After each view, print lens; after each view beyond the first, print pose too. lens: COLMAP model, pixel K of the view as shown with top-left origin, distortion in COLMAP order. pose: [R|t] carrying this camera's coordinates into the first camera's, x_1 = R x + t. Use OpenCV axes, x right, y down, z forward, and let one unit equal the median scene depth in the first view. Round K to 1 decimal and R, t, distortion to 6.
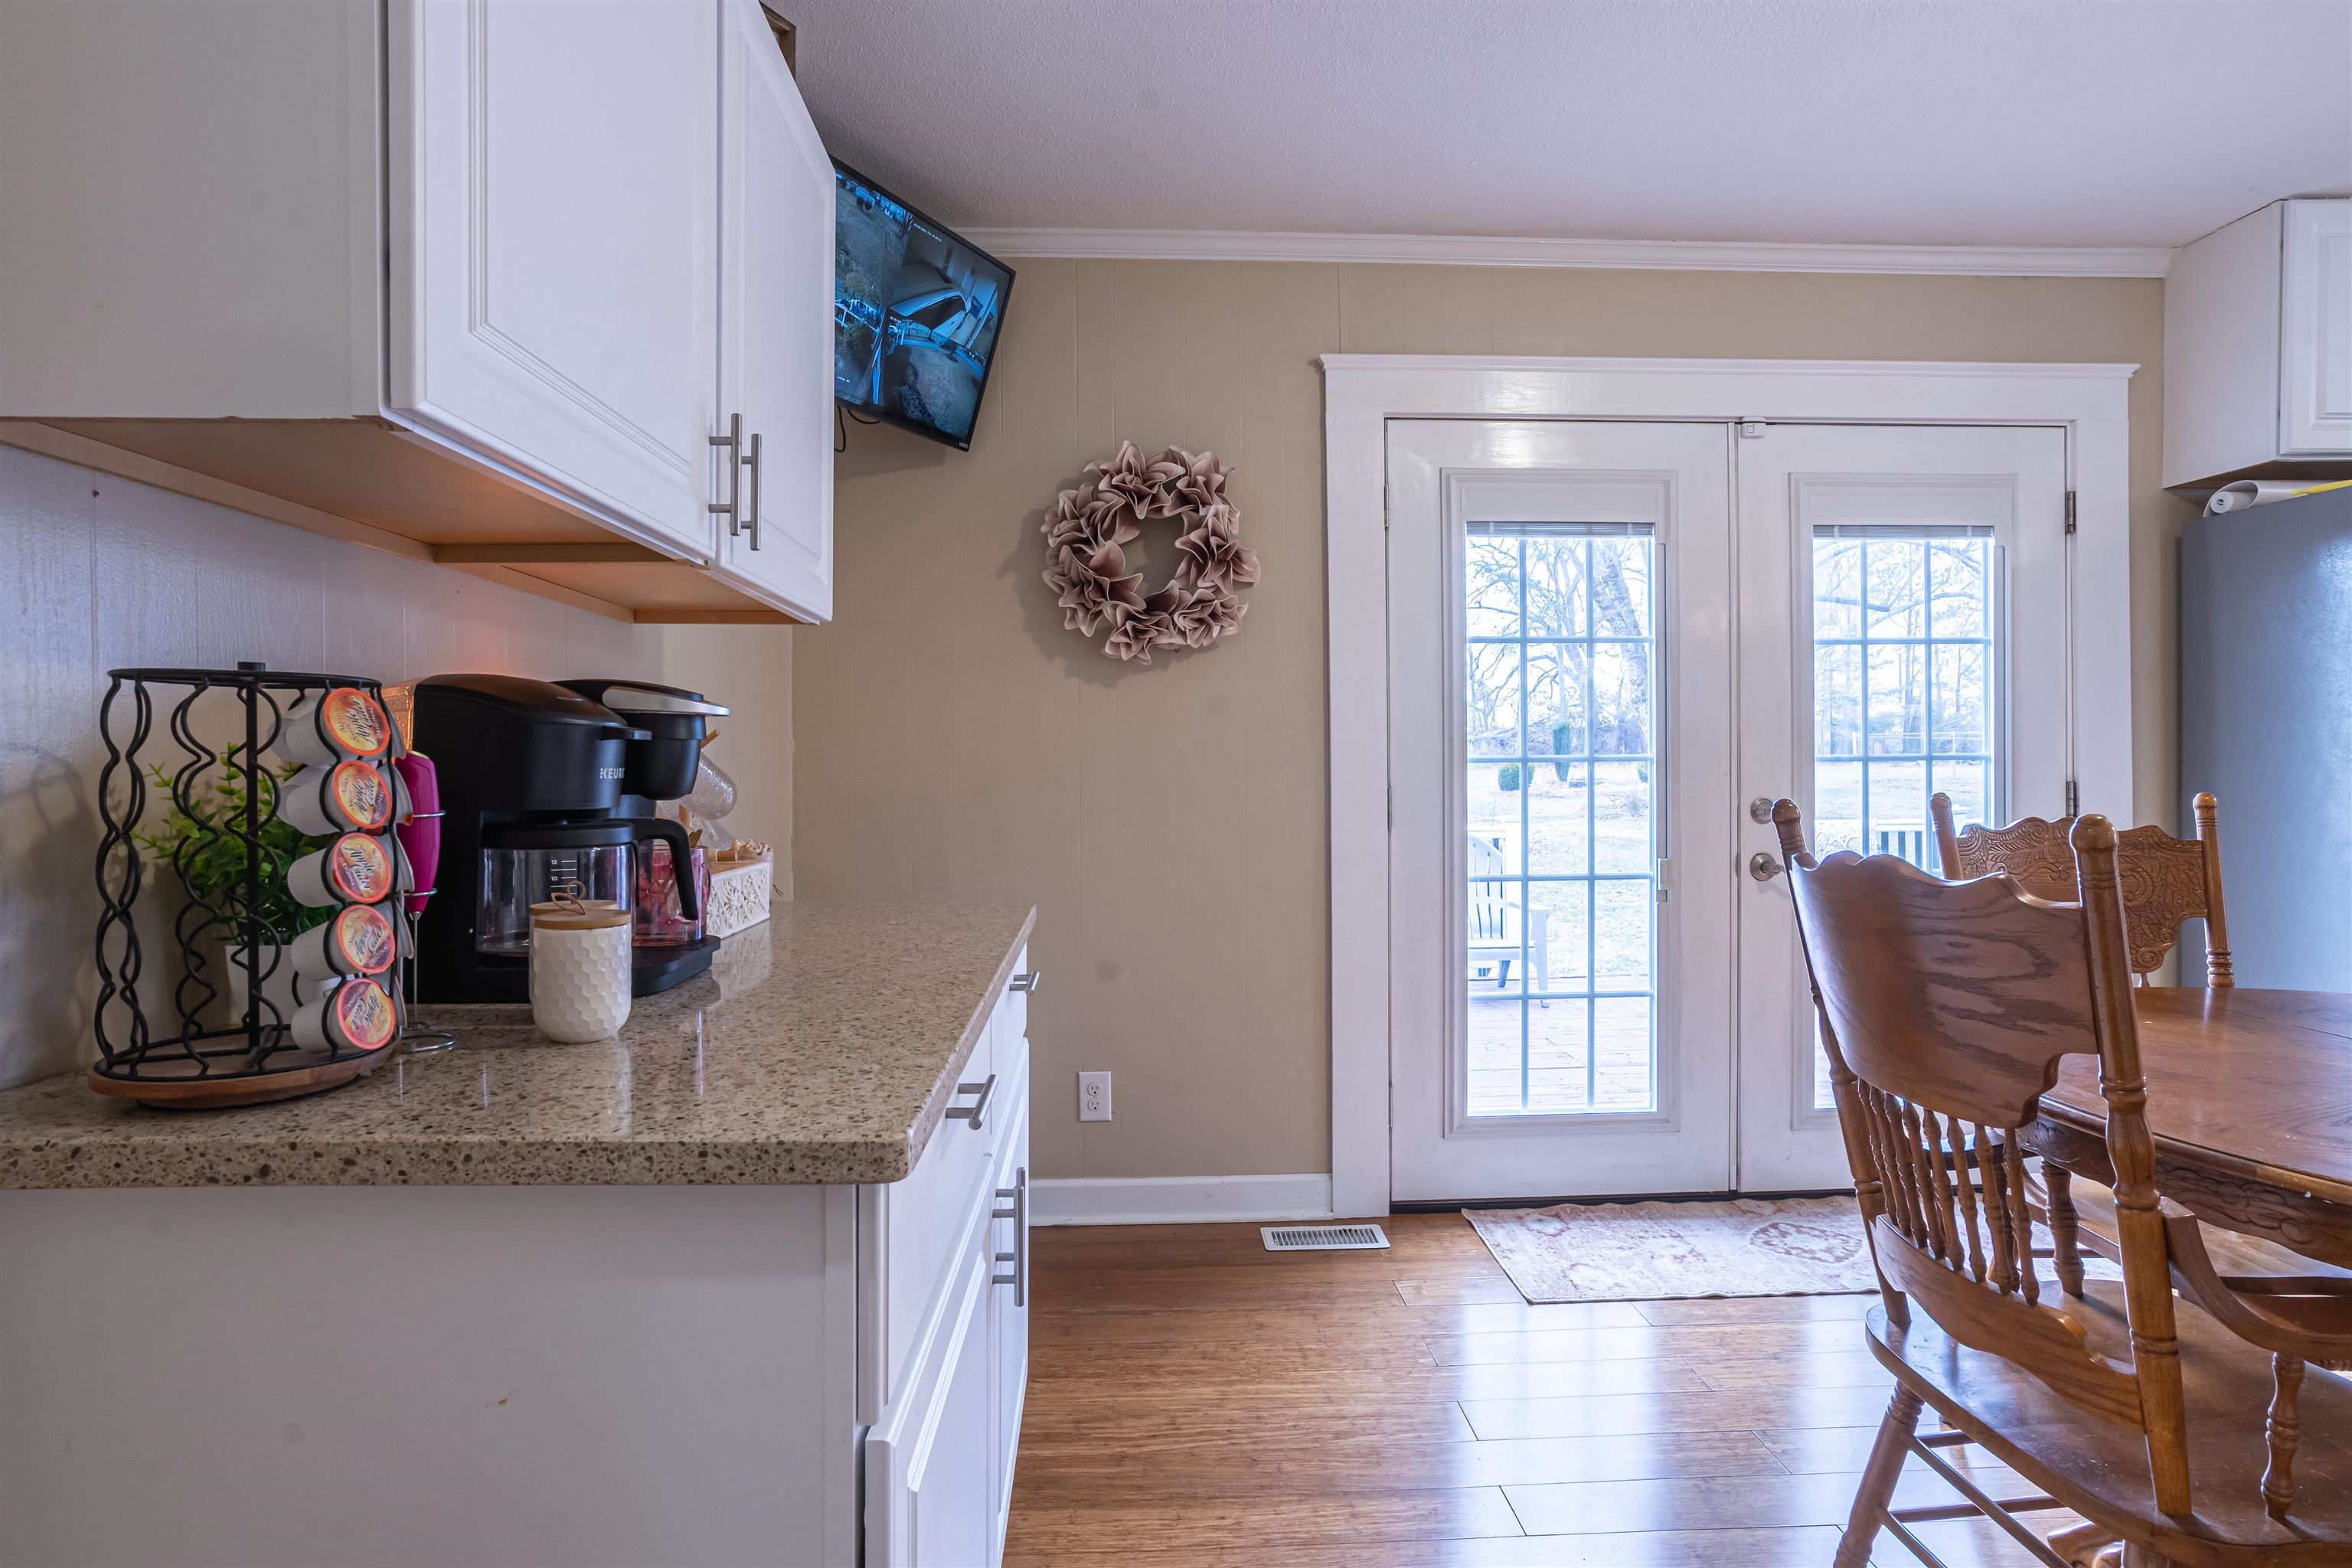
lens RADIAL K [[1230.2, 0, 1172.0], [0, 1230.2, 763.0], [0, 0, 1]] dist [-0.038849, 0.014742]
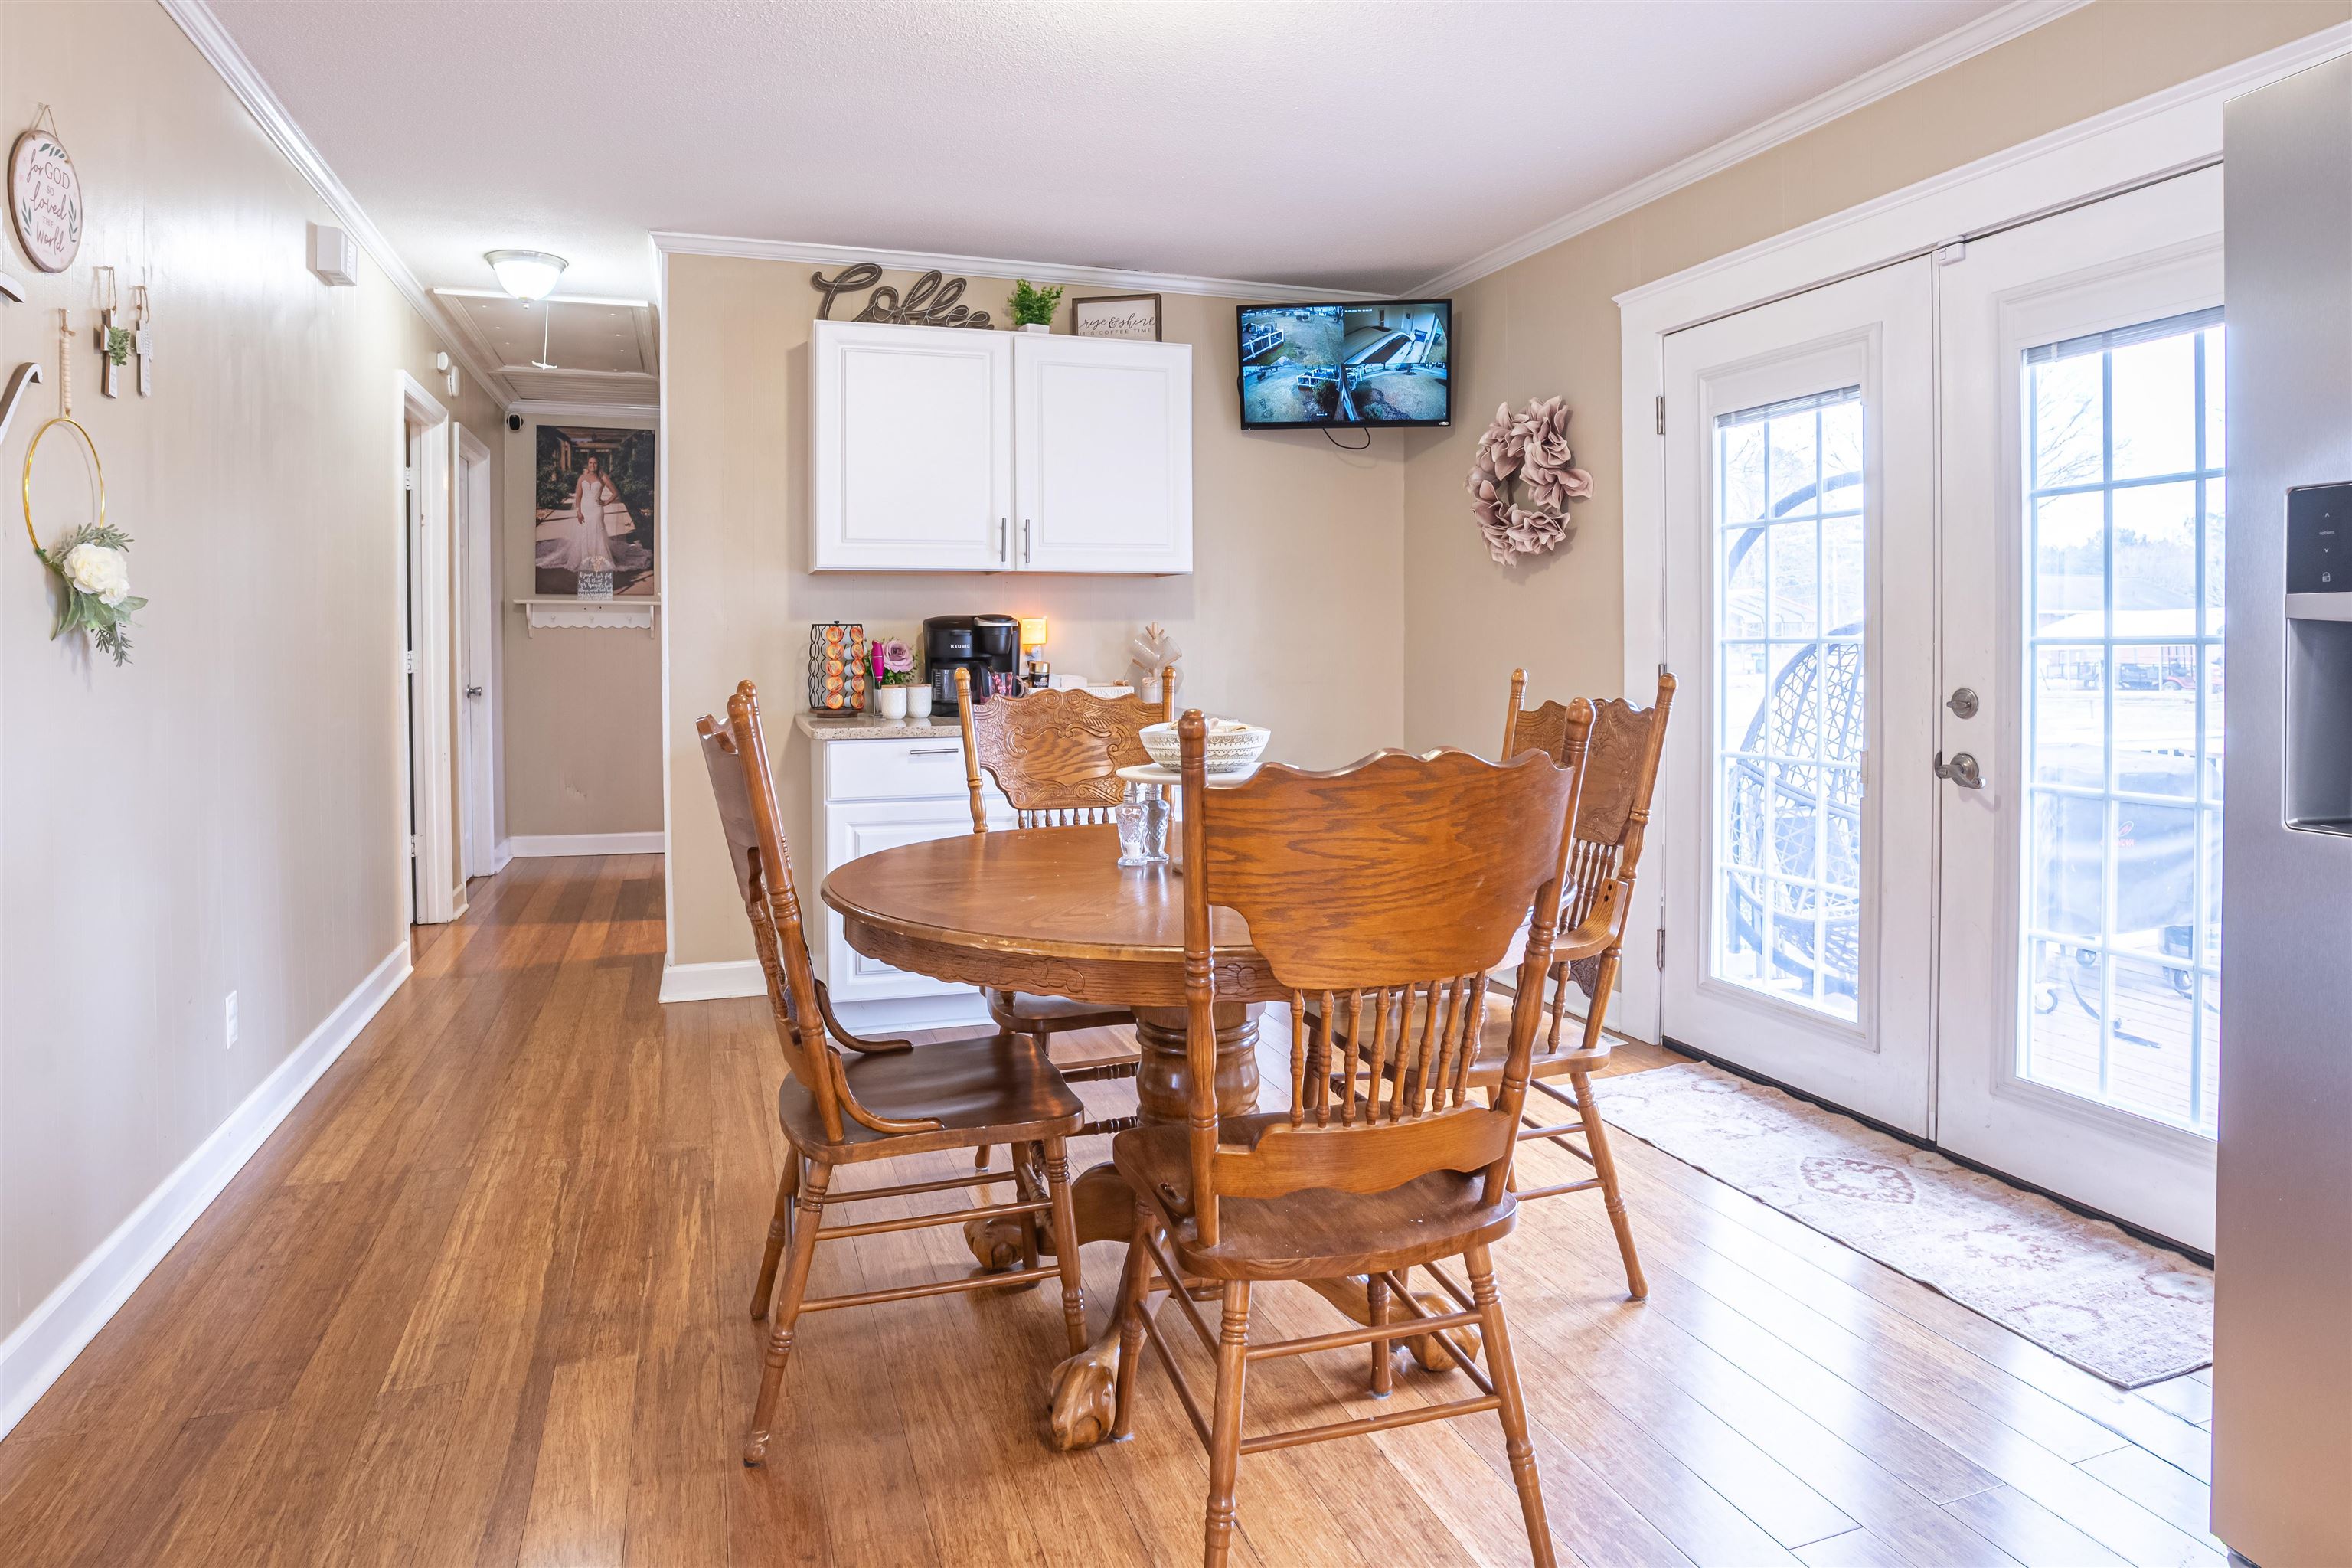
lens RADIAL K [[1342.6, 0, 1115.3], [0, 1342.6, 635.8], [0, 0, 1]] dist [-0.040019, 0.000883]
pose [[0.268680, 0.000226, -0.963230, 1.304729], [-0.000072, 1.000000, 0.000215, -0.008176], [0.963230, 0.000012, 0.268680, 0.206368]]
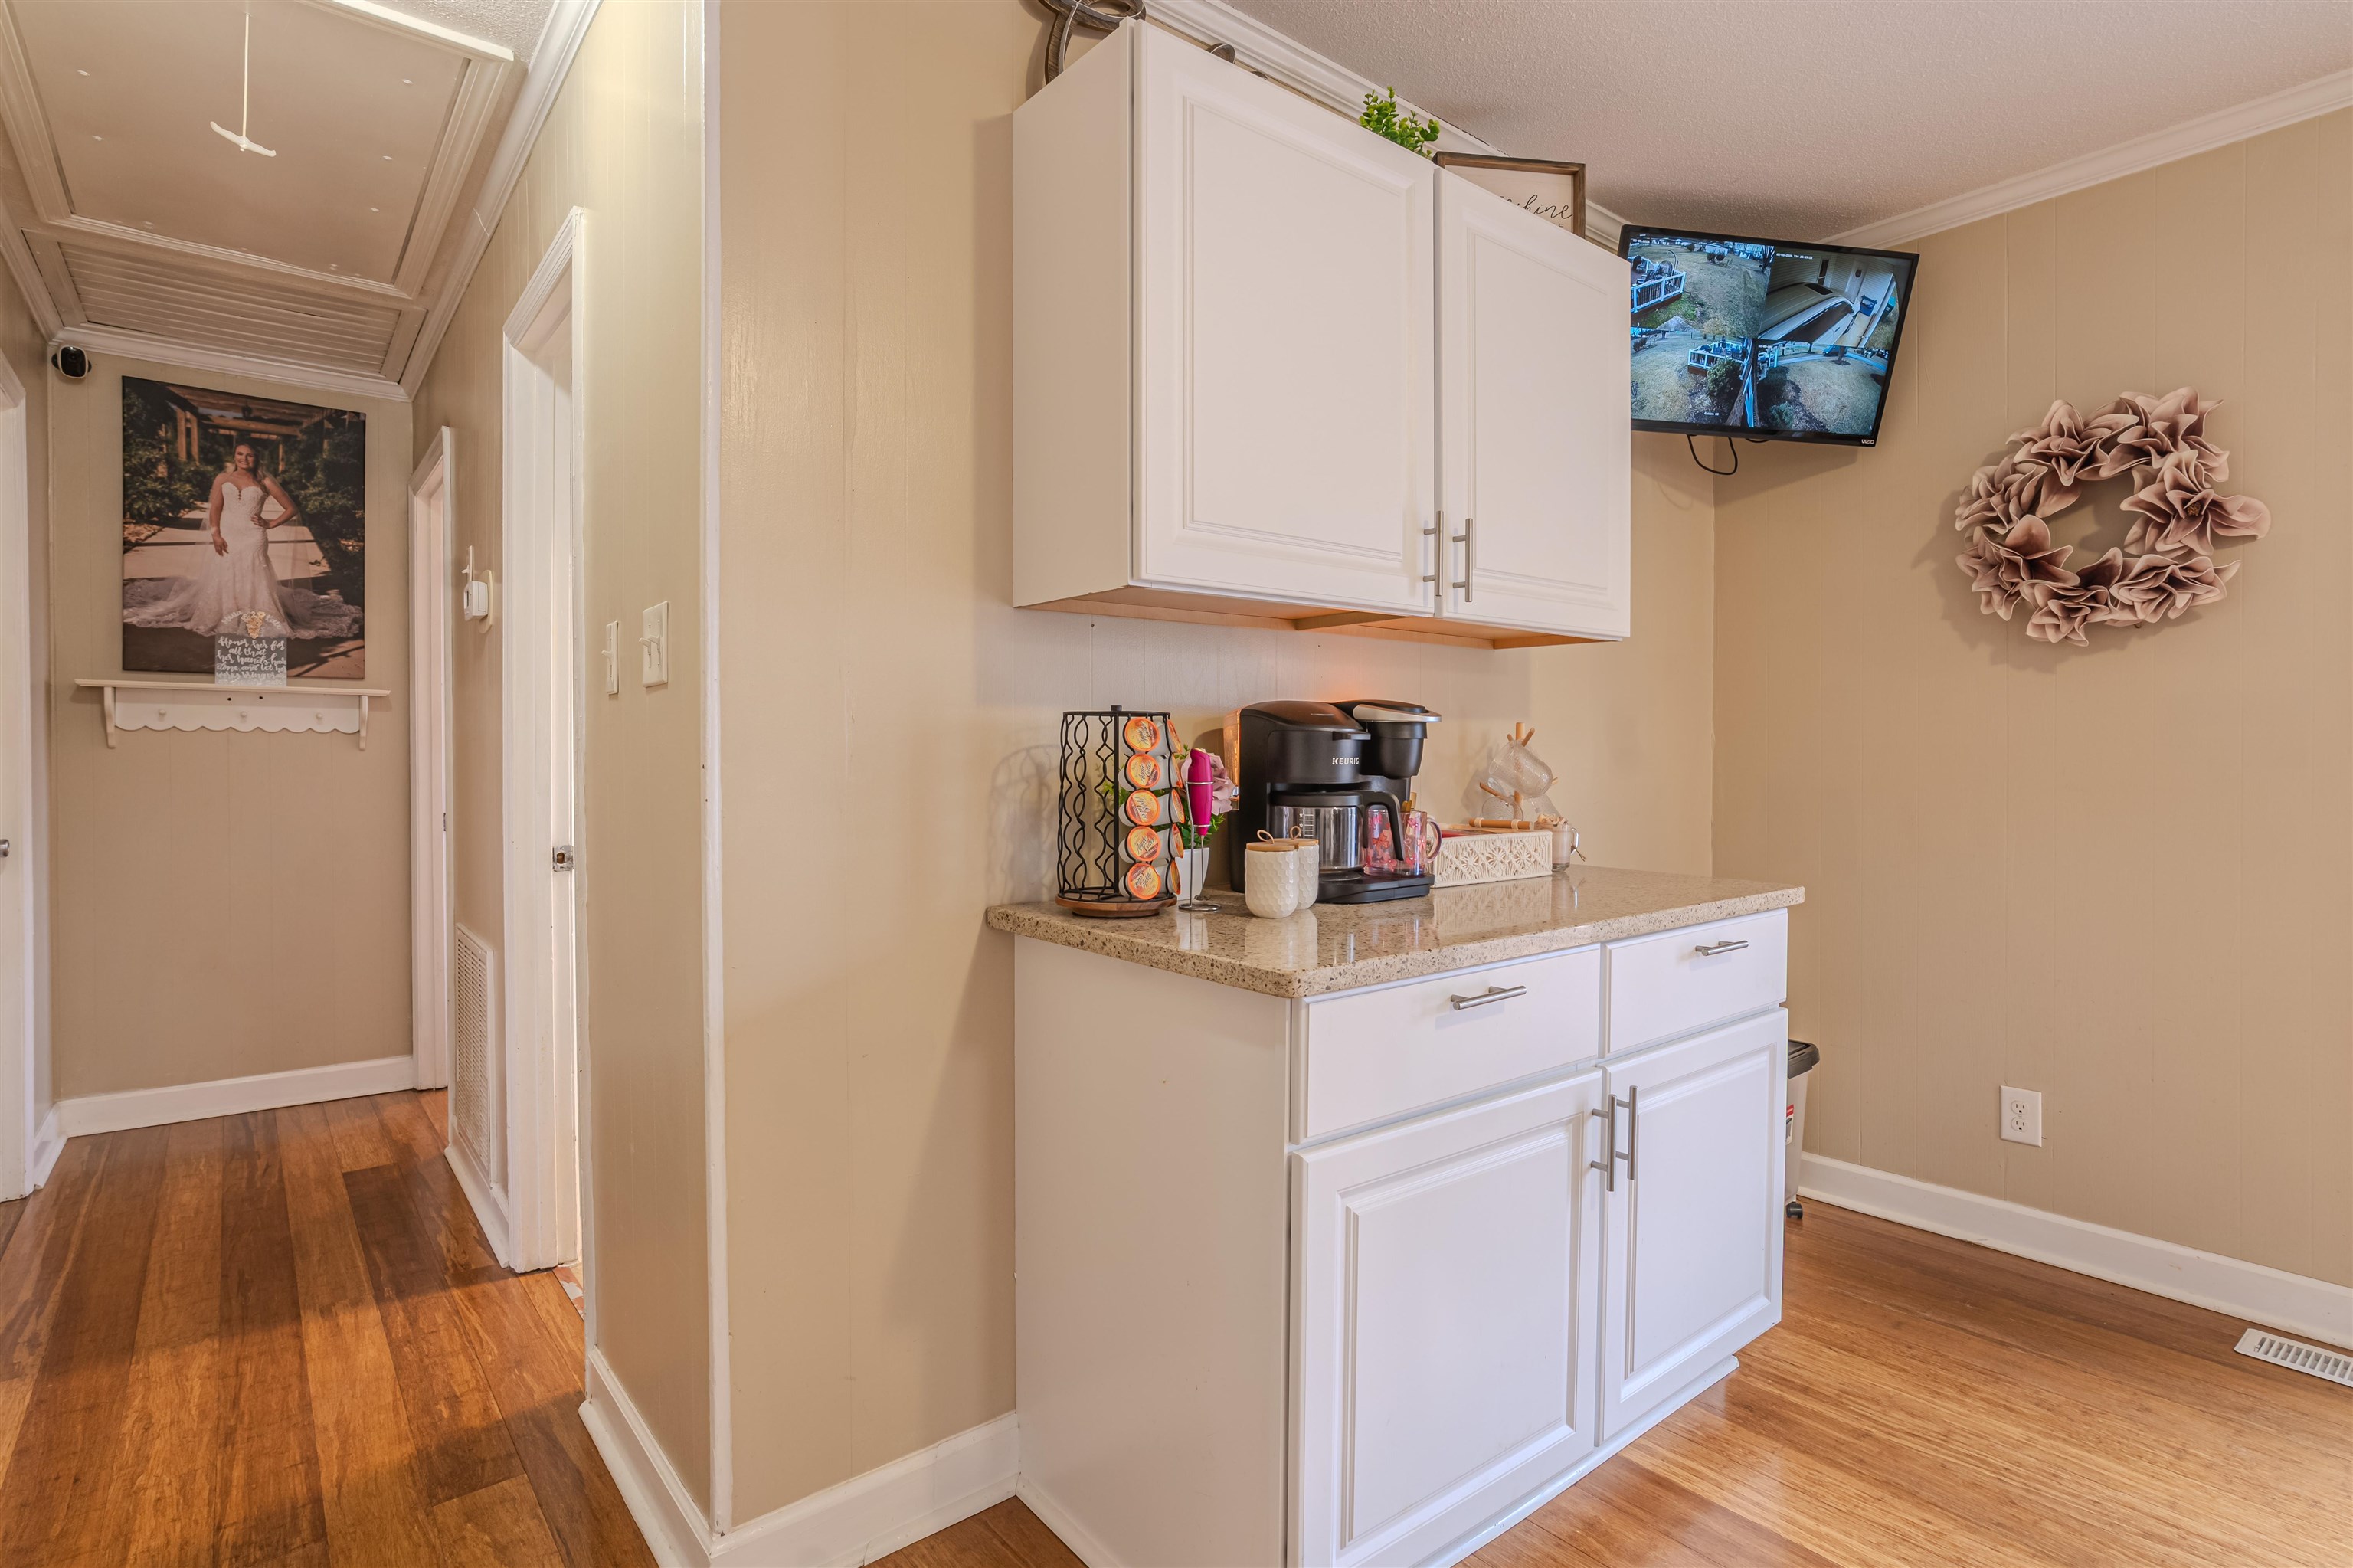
lens RADIAL K [[1186.2, 0, 1210.6], [0, 1186.2, 759.3], [0, 0, 1]] dist [-0.006556, 0.008348]
pose [[0.609203, 0.007189, -0.792982, 0.289439], [-0.002581, 0.999972, 0.007083, -0.002131], [0.793010, -0.002269, 0.609204, -0.030559]]
